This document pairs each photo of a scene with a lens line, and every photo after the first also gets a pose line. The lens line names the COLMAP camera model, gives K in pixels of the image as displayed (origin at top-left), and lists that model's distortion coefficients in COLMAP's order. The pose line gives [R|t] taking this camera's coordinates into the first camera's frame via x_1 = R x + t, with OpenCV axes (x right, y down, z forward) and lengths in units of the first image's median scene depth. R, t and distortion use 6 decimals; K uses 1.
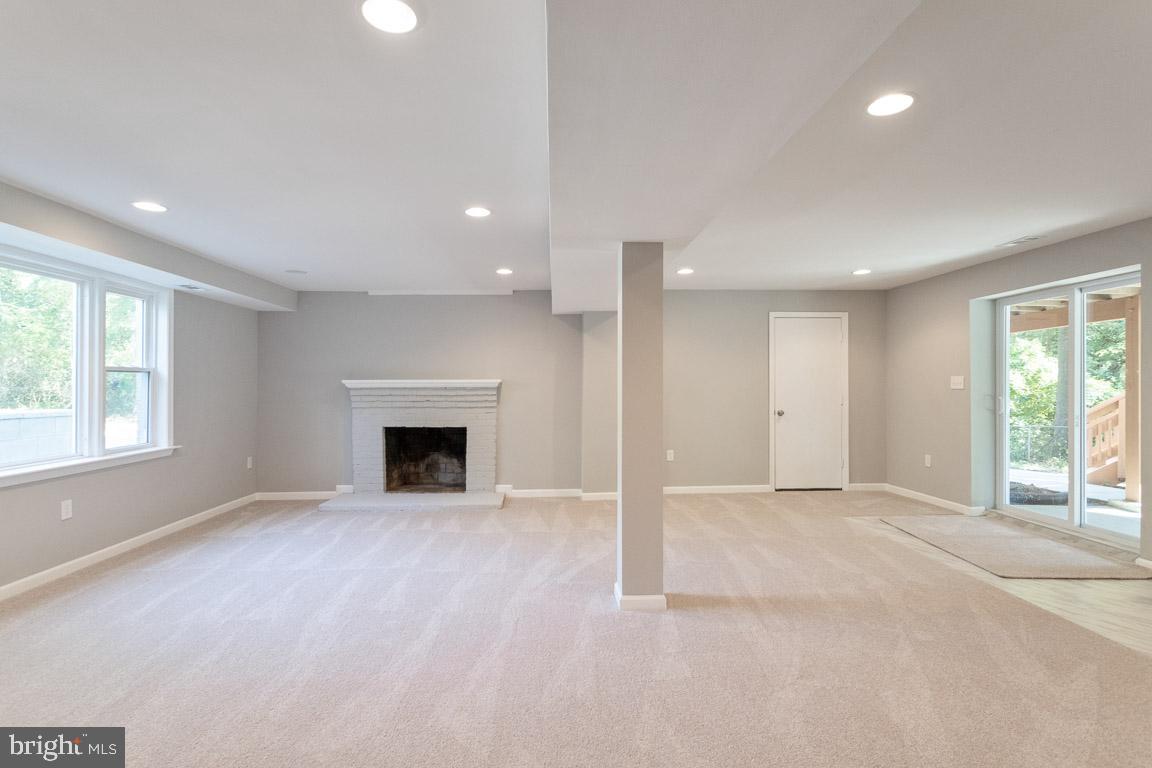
lens RADIAL K [[545.2, 0, 577.0], [0, 545.2, 392.8], [0, 0, 1]] dist [-0.000731, 0.001258]
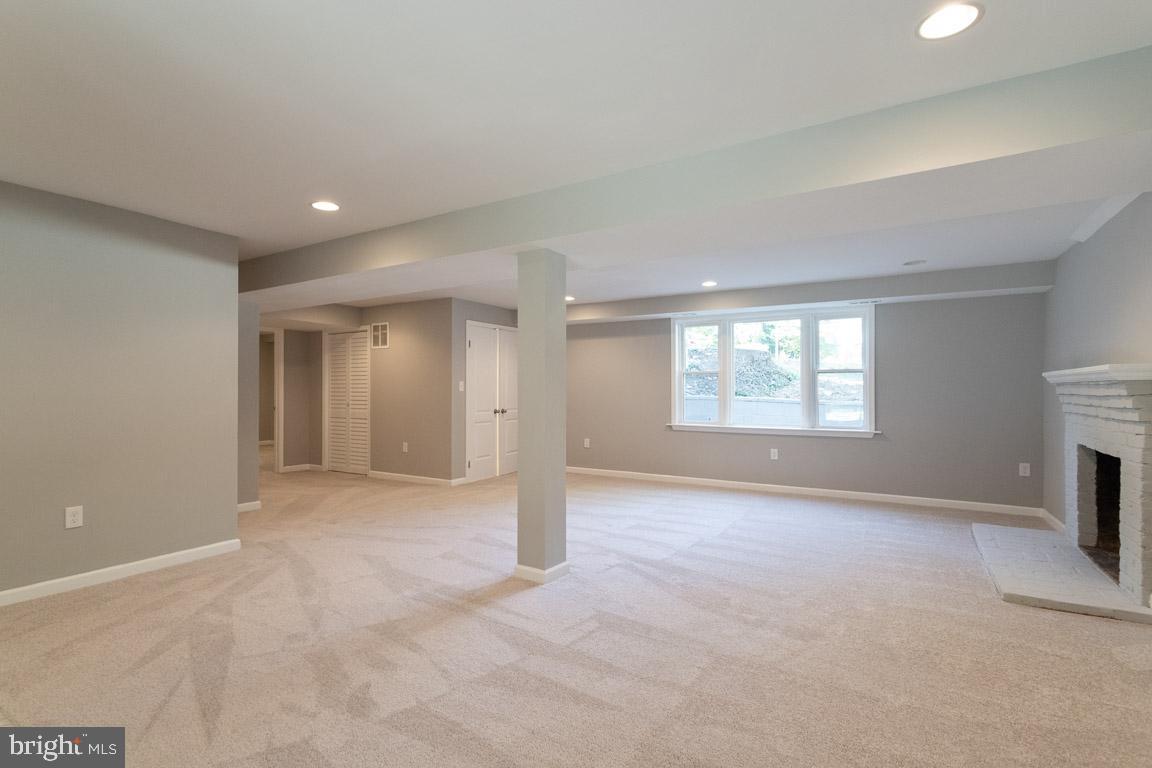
lens RADIAL K [[545.2, 0, 575.4], [0, 545.2, 382.2], [0, 0, 1]] dist [-0.000731, 0.001258]
pose [[-0.570320, -0.006554, -0.821396, 0.512796], [-0.008788, 0.999960, -0.001877, -0.003800], [0.821375, 0.006148, -0.570355, 0.880049]]
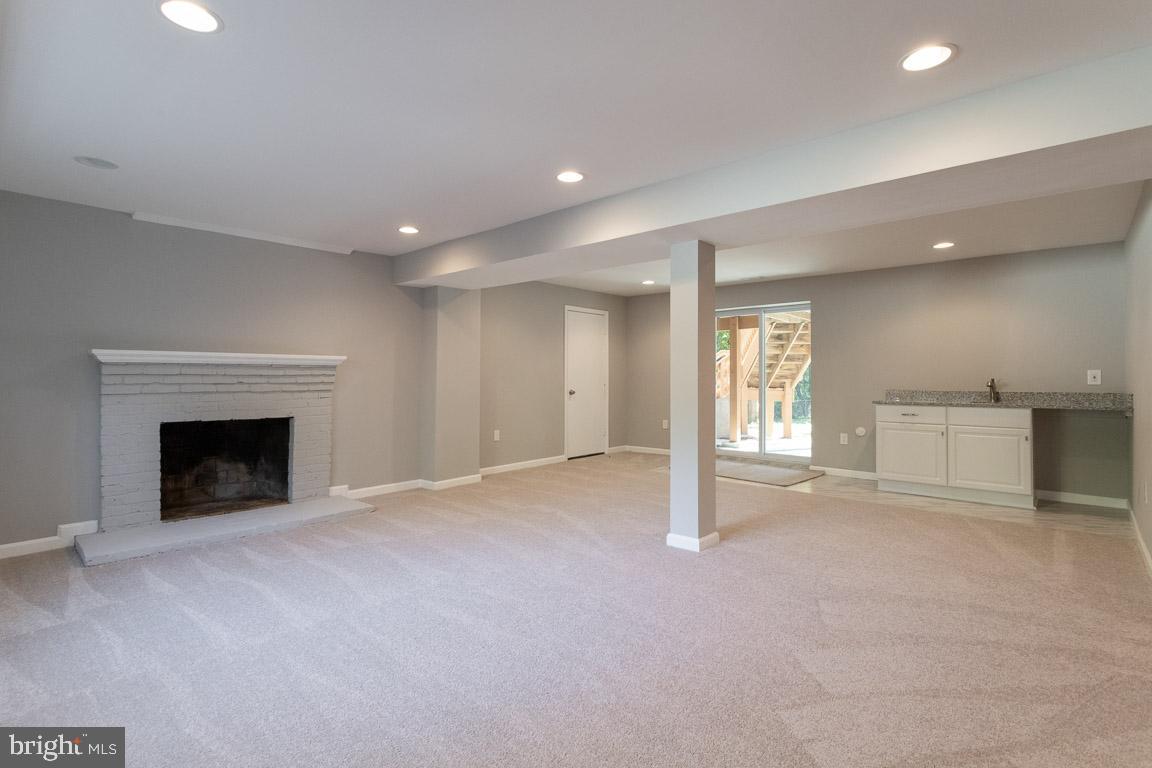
lens RADIAL K [[545.2, 0, 573.1], [0, 545.2, 374.0], [0, 0, 1]] dist [-0.000731, 0.001258]
pose [[0.704200, 0.007371, 0.709963, -0.473318], [0.005924, 0.999850, -0.016255, 0.017382], [-0.709977, 0.015653, 0.704051, 0.180246]]
